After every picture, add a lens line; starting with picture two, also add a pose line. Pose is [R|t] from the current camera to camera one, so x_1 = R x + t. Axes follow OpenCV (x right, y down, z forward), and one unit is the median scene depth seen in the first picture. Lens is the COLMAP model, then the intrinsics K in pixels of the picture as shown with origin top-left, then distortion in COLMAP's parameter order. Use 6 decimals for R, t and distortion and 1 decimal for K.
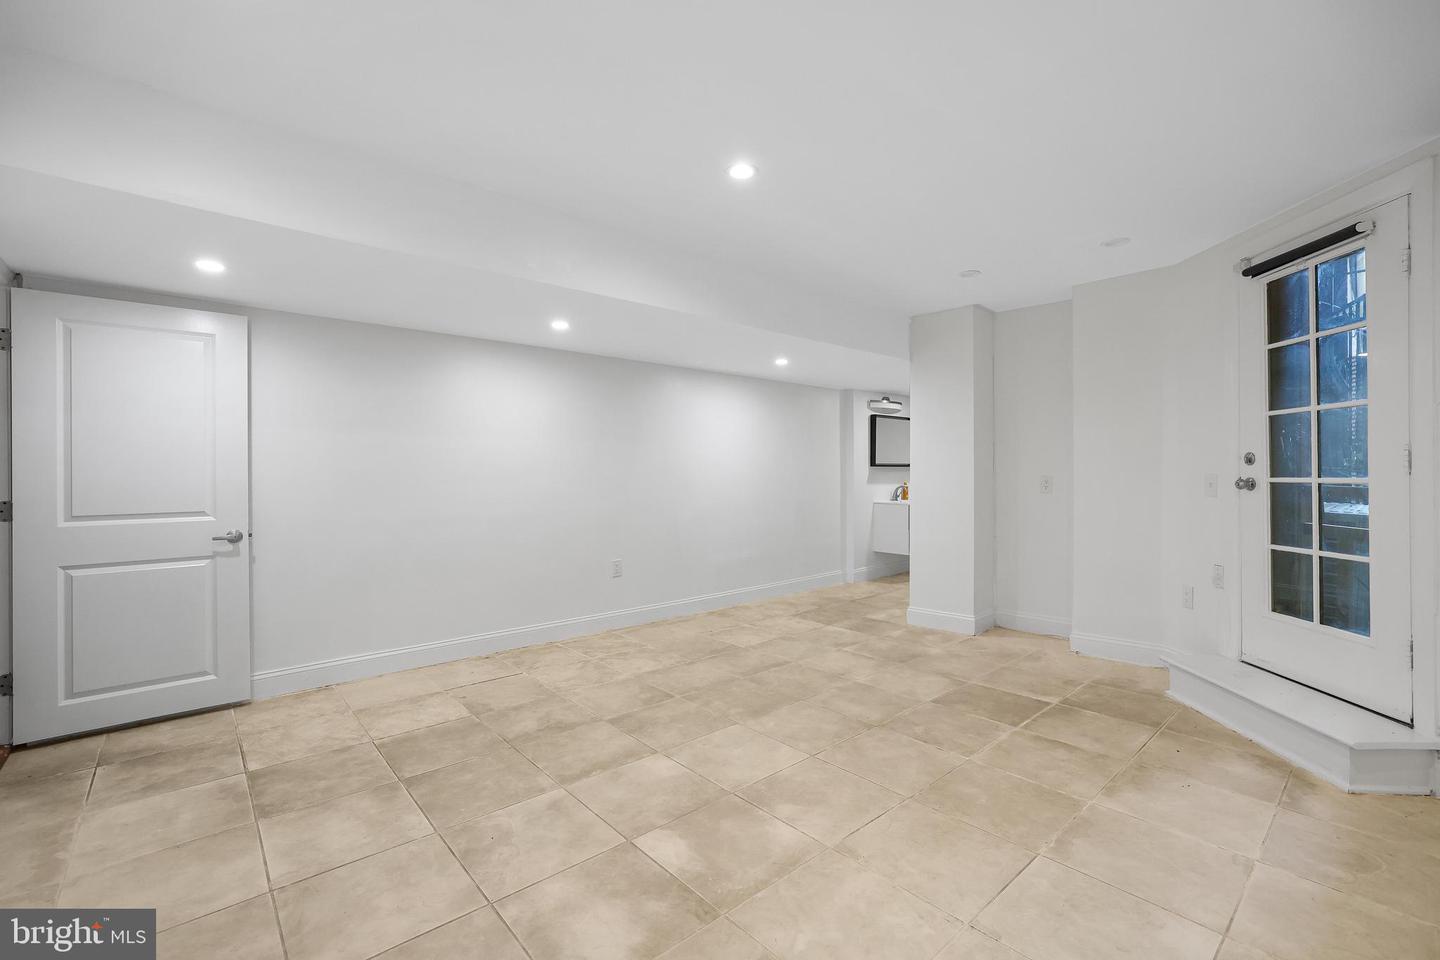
lens RADIAL K [[628.5, 0, 714.8], [0, 628.5, 462.4], [0, 0, 1]] dist [-0.036028, 0.014558]
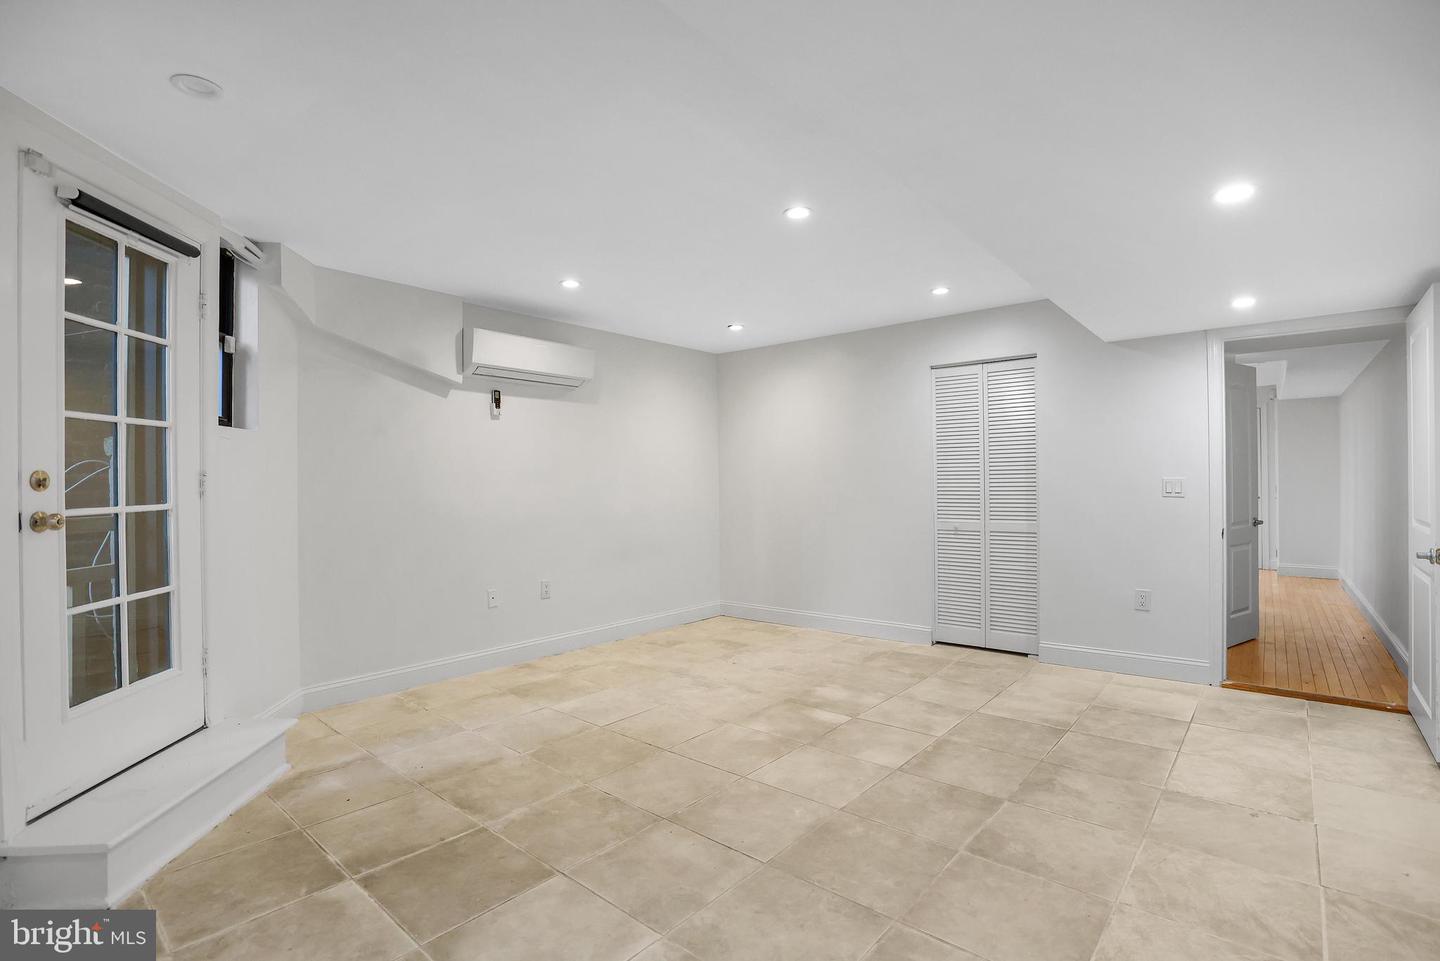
lens RADIAL K [[676.7, 0, 720.0], [0, 676.7, 480.5], [0, 0, 1]] dist [-0.067292, 0.017443]
pose [[-0.989654, 0.014982, -0.142690, 0.301264], [0.016777, 0.999794, -0.011380, 0.013024], [0.142490, -0.013656, -0.989702, 1.828598]]
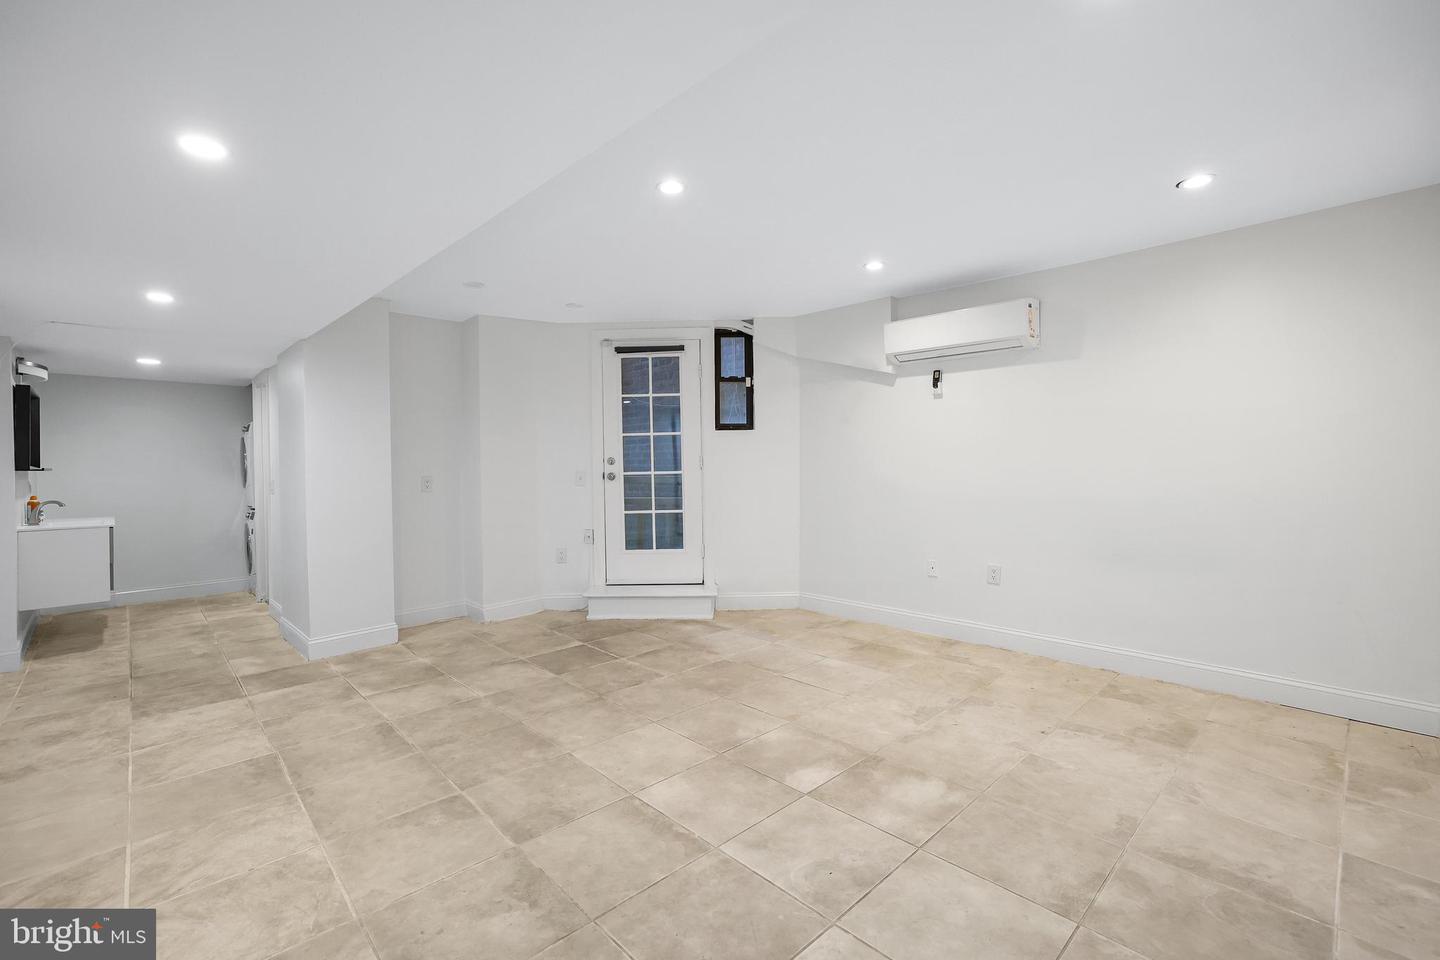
lens RADIAL K [[628.5, 0, 714.8], [0, 628.5, 462.4], [0, 0, 1]] dist [-0.036028, 0.014558]
pose [[-0.040553, 0.003025, 0.999173, -0.876674], [0.002664, 0.999992, -0.002919, 0.003403], [-0.999174, 0.002544, -0.040560, 0.835895]]
